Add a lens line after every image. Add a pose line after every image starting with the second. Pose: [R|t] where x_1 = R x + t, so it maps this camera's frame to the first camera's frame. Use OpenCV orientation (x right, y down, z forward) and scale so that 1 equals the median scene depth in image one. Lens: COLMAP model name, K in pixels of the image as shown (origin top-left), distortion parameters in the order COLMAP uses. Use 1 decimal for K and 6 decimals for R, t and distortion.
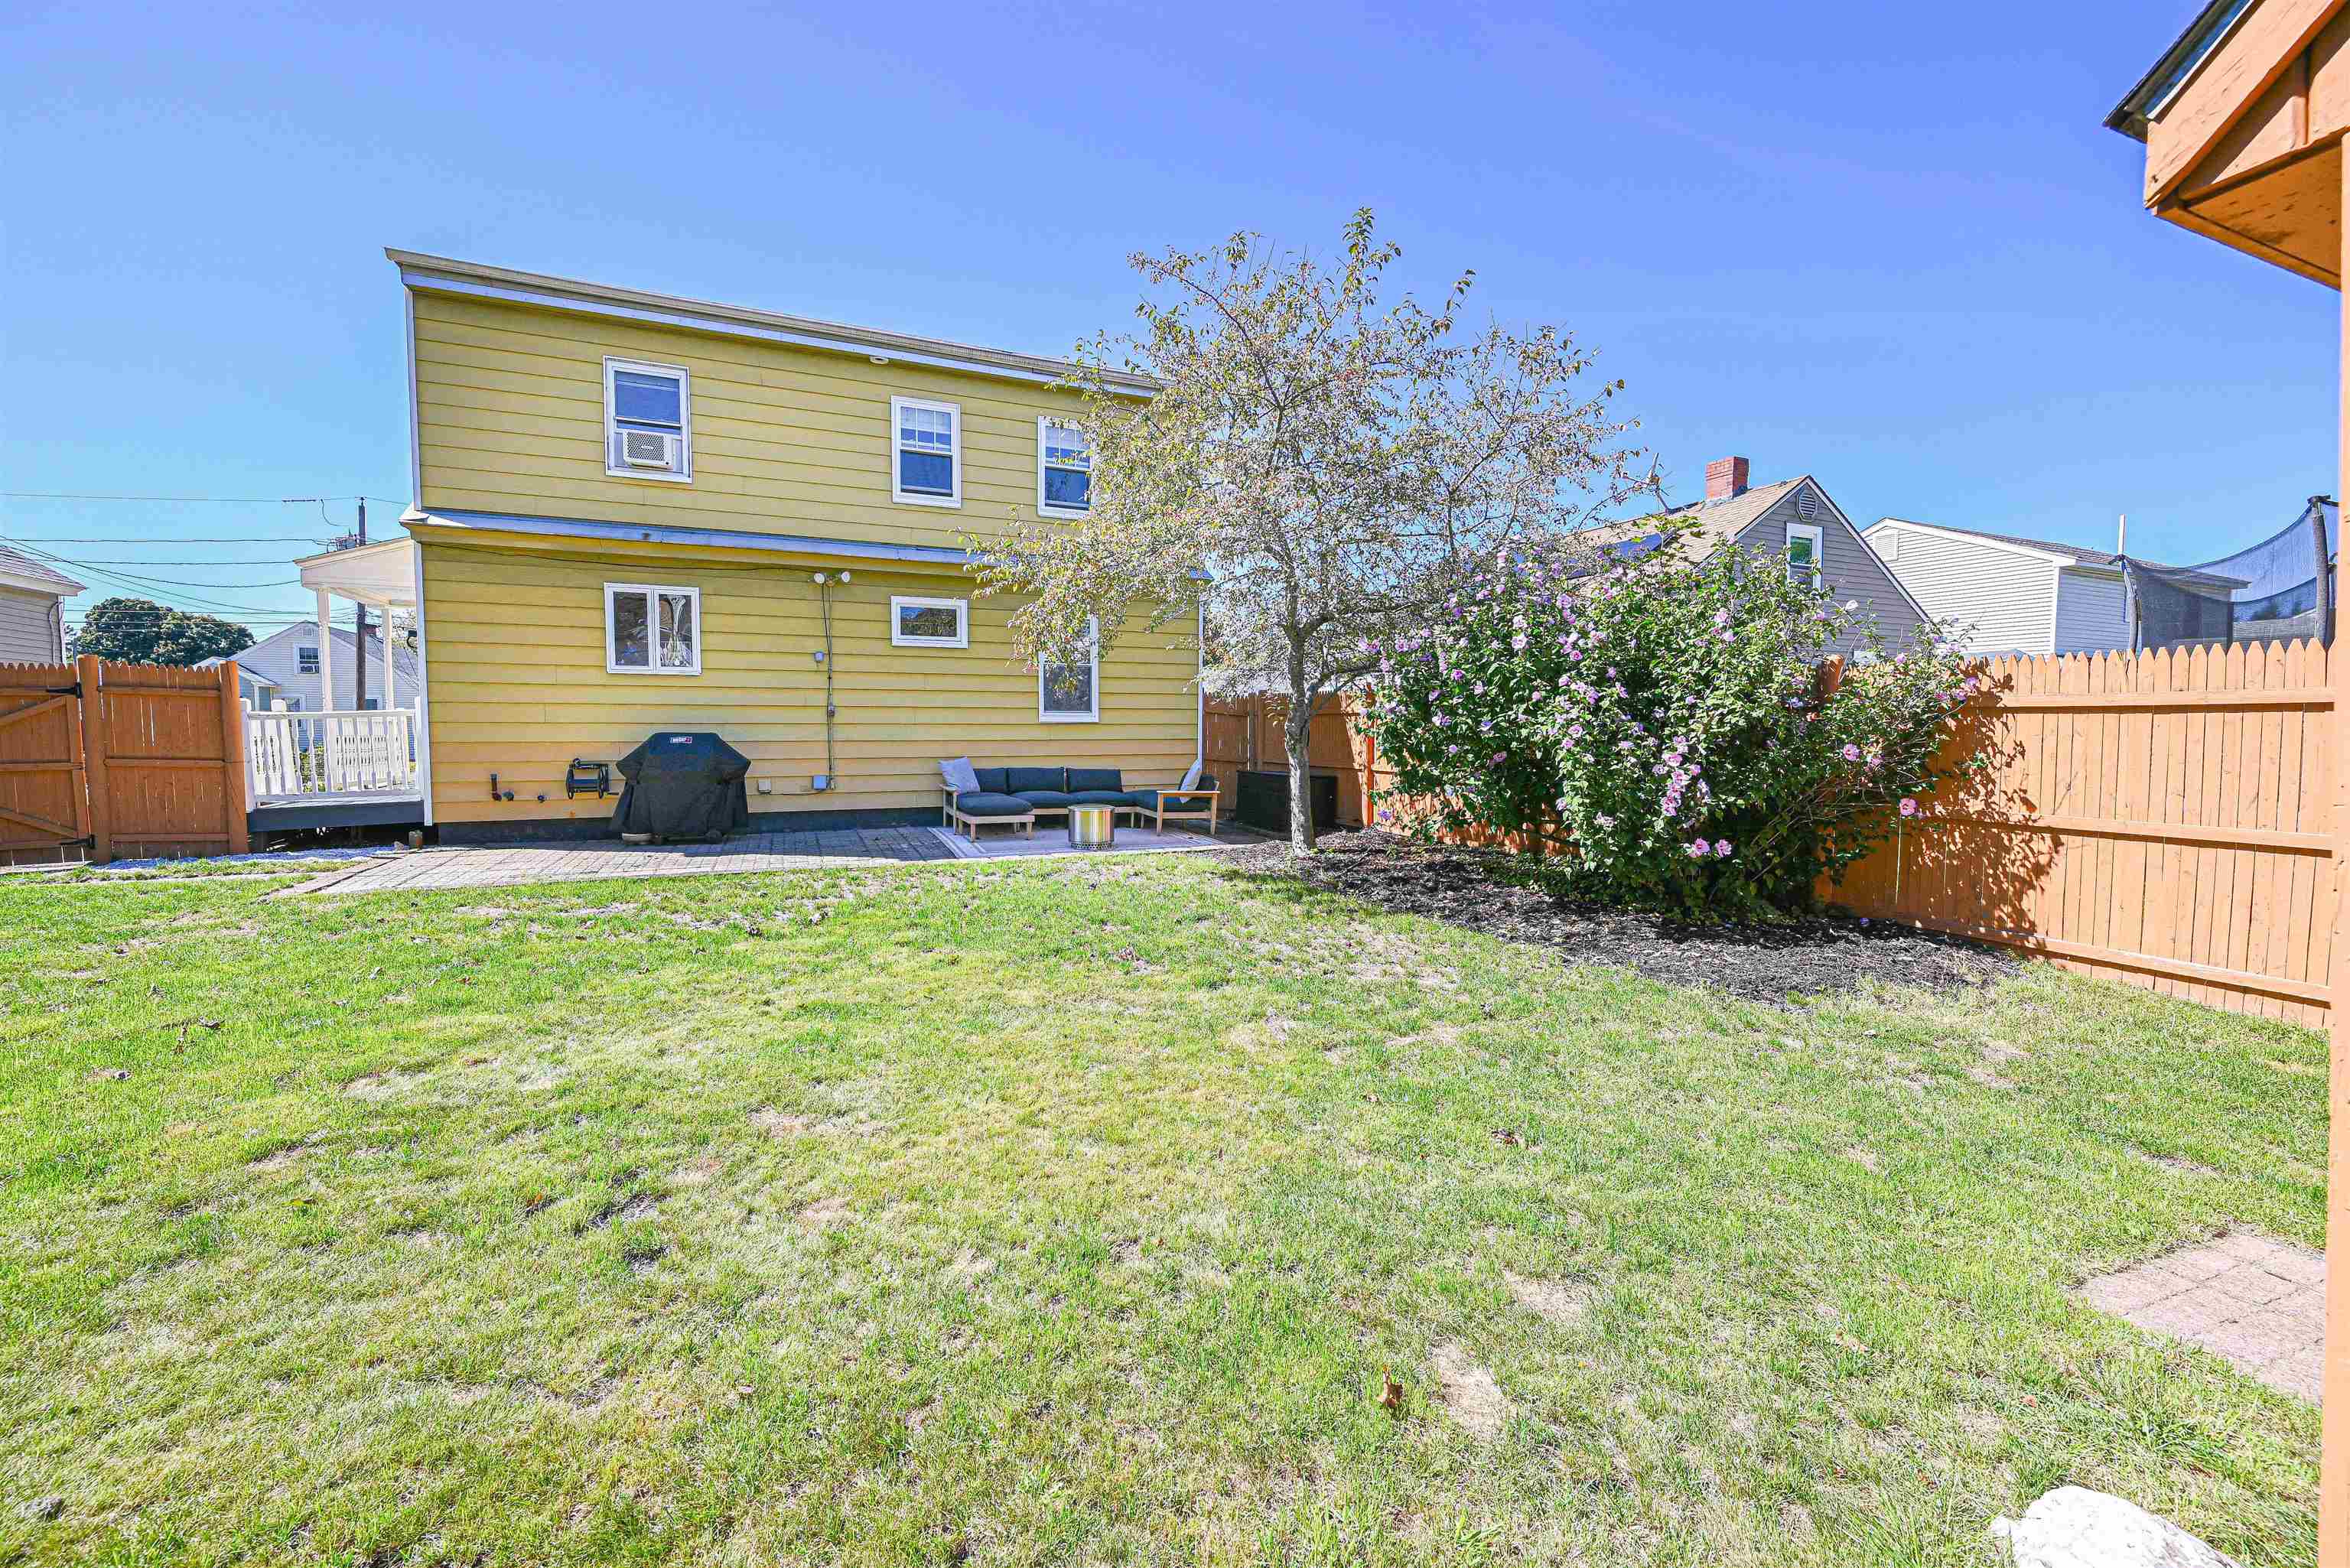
lens RADIAL K [[919.8, 0, 1172.7], [0, 919.8, 768.3], [0, 0, 1]] dist [-0.001776, -0.000167]
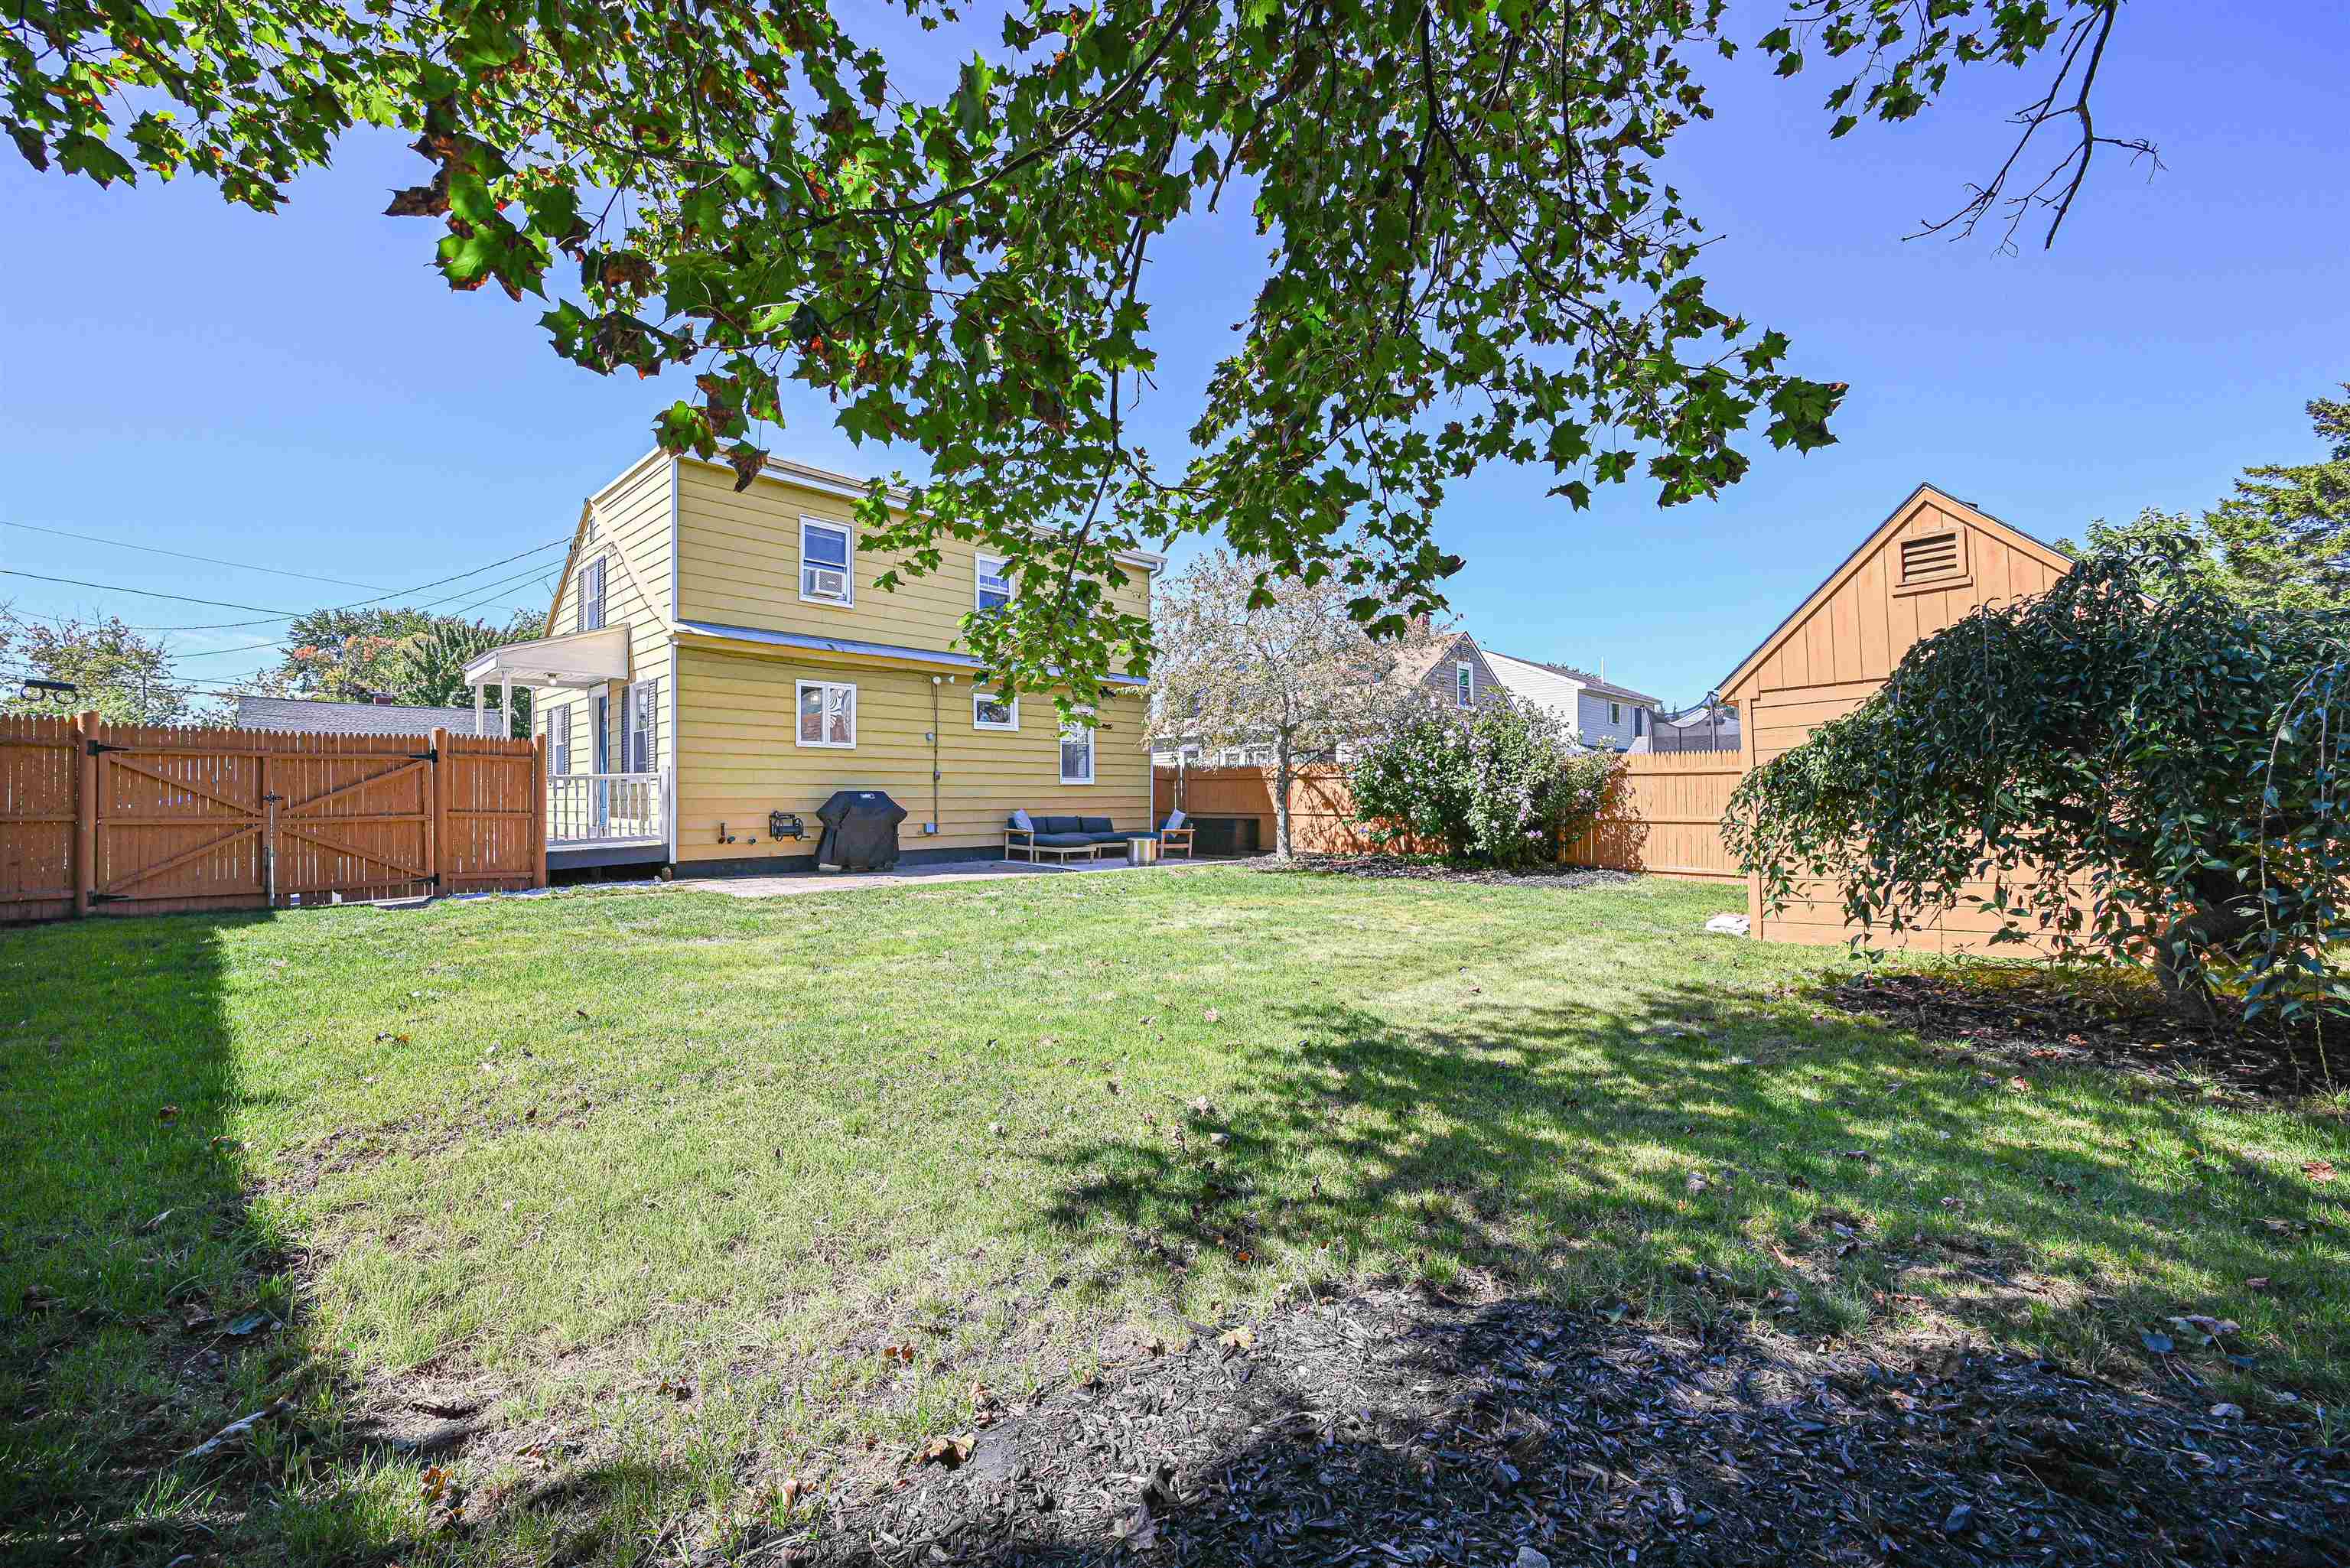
lens RADIAL K [[919.8, 0, 1178.2], [0, 919.8, 784.4], [0, 0, 1]] dist [-0.001776, -0.000167]
pose [[0.925220, -0.001016, 0.379430, -0.648279], [0.023212, 0.998275, -0.053928, 0.037980], [-0.378721, 0.058703, 0.923647, -0.464542]]
